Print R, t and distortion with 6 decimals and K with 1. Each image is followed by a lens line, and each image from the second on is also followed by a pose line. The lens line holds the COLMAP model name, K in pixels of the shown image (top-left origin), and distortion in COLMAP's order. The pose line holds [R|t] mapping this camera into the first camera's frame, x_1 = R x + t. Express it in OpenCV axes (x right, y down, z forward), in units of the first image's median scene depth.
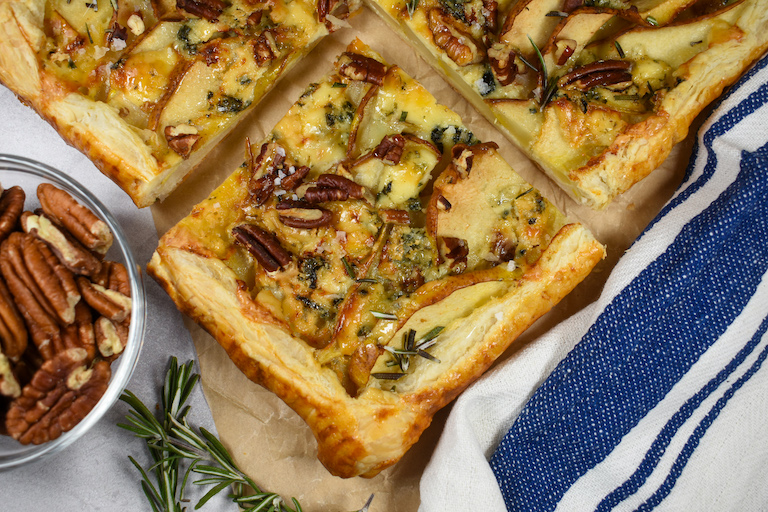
lens RADIAL K [[996.3, 0, 389.6], [0, 996.3, 253.9], [0, 0, 1]] dist [-0.015451, 0.000000]
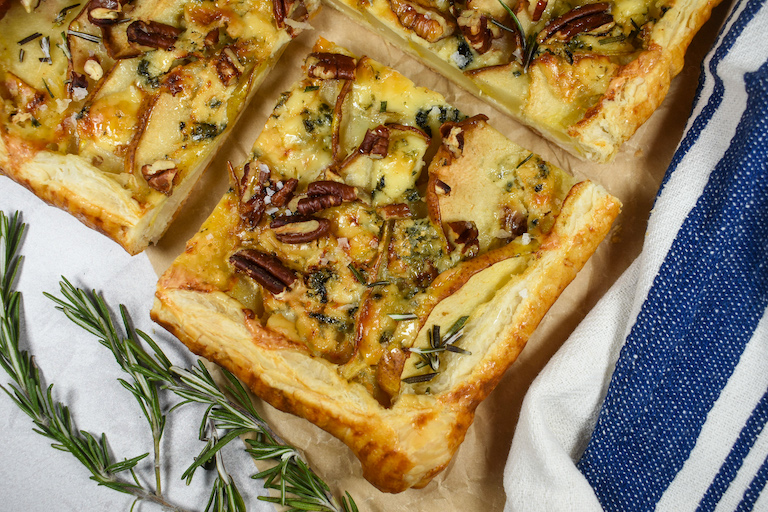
lens RADIAL K [[879.5, 0, 381.3], [0, 879.5, 258.1], [0, 0, 1]] dist [-0.005877, 0.000000]
pose [[0.980086, -0.193969, -0.042503, 0.019779], [0.193912, 0.981003, -0.005500, 0.007948], [0.042762, -0.002852, 0.999081, 0.163103]]
